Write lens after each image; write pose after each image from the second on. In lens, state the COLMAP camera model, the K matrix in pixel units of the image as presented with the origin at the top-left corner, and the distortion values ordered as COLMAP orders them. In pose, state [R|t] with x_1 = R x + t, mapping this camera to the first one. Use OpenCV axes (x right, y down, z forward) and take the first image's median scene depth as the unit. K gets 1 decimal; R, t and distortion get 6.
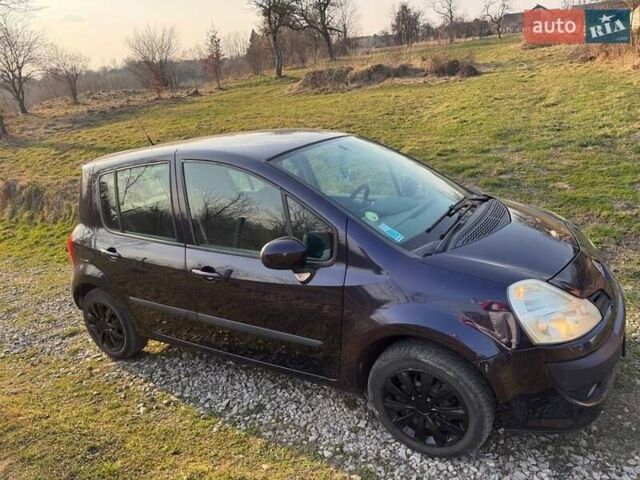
lens RADIAL K [[482.9, 0, 320.0], [0, 482.9, 240.0], [0, 0, 1]] dist [0.008152, 0.002159]
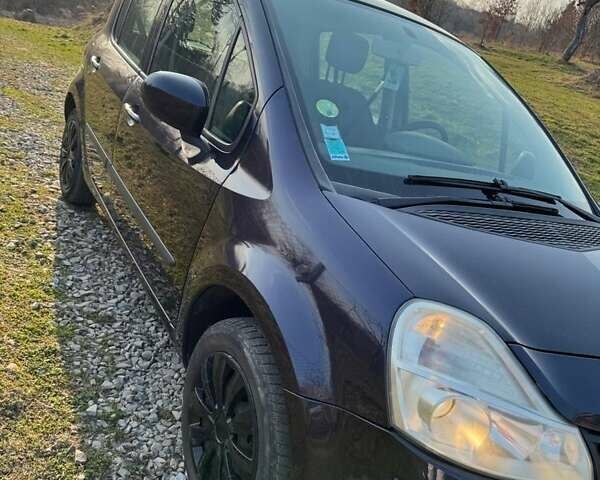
lens RADIAL K [[595.4, 0, 300.0], [0, 595.4, 240.0], [0, 0, 1]] dist [0.028605, -0.030117]
pose [[0.796353, 0.478757, -0.369613, 0.371449], [-0.481702, 0.871587, 0.091105, 0.034066], [0.365767, 0.105491, 0.924709, 0.297248]]
